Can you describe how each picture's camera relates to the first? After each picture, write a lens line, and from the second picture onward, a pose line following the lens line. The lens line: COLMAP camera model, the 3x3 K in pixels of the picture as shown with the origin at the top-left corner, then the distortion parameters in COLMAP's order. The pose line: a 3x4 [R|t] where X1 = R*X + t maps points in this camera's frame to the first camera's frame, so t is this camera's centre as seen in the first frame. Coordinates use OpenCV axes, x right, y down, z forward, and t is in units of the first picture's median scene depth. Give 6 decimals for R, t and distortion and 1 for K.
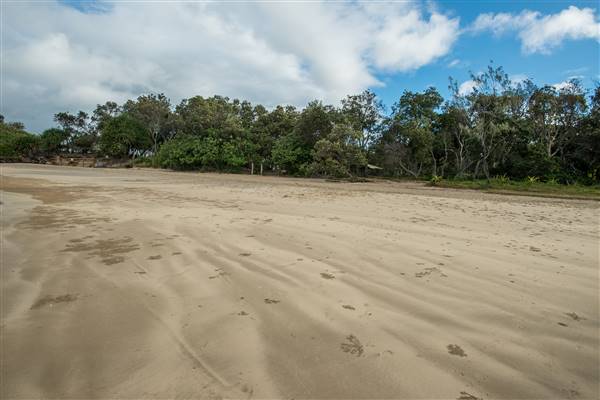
lens RADIAL K [[332.7, 0, 298.1], [0, 332.7, 201.7], [0, 0, 1]] dist [-0.062684, 0.041292]
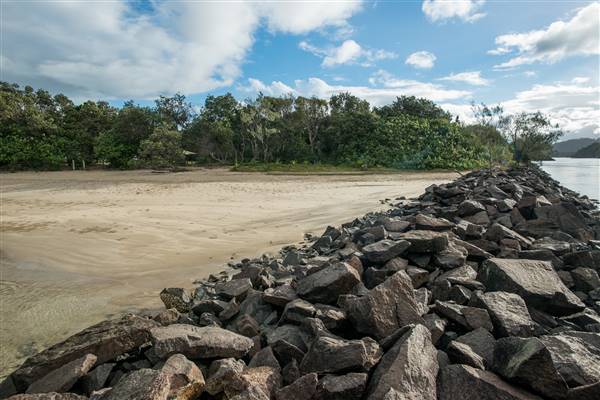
lens RADIAL K [[347.7, 0, 298.2], [0, 347.7, 202.1], [0, 0, 1]] dist [-0.057886, 0.047739]
pose [[0.857637, -0.128788, 0.497868, -0.103374], [0.089890, 0.990772, 0.101445, -0.036372], [-0.506338, -0.042249, 0.861299, -0.375818]]
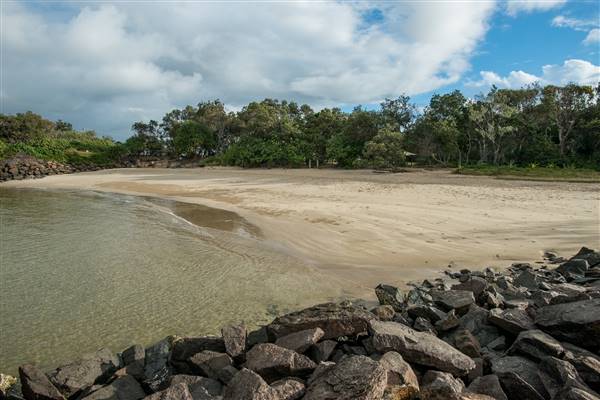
lens RADIAL K [[347.7, 0, 298.2], [0, 347.7, 202.1], [0, 0, 1]] dist [-0.057886, 0.047739]
pose [[0.995579, -0.050247, -0.079358, -0.108041], [0.054606, 0.997060, 0.053749, -0.036717], [0.076424, -0.057845, 0.995396, -0.374443]]
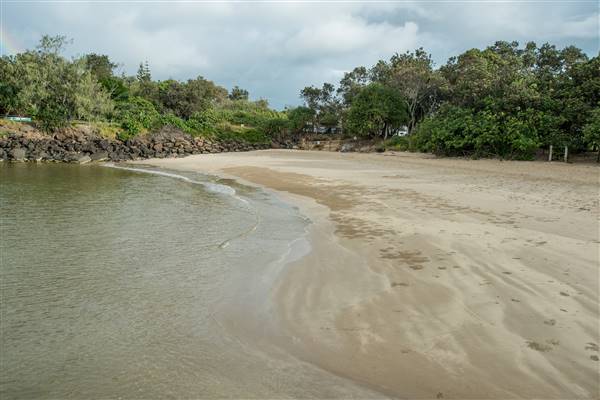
lens RADIAL K [[513.6, 0, 297.4], [0, 513.6, 201.2], [0, 0, 1]] dist [-0.004464, 0.098995]
pose [[0.818838, 0.033096, -0.573070, 0.061785], [-0.016284, 0.999274, 0.034442, -0.035505], [0.573793, -0.018871, 0.818783, -0.223754]]
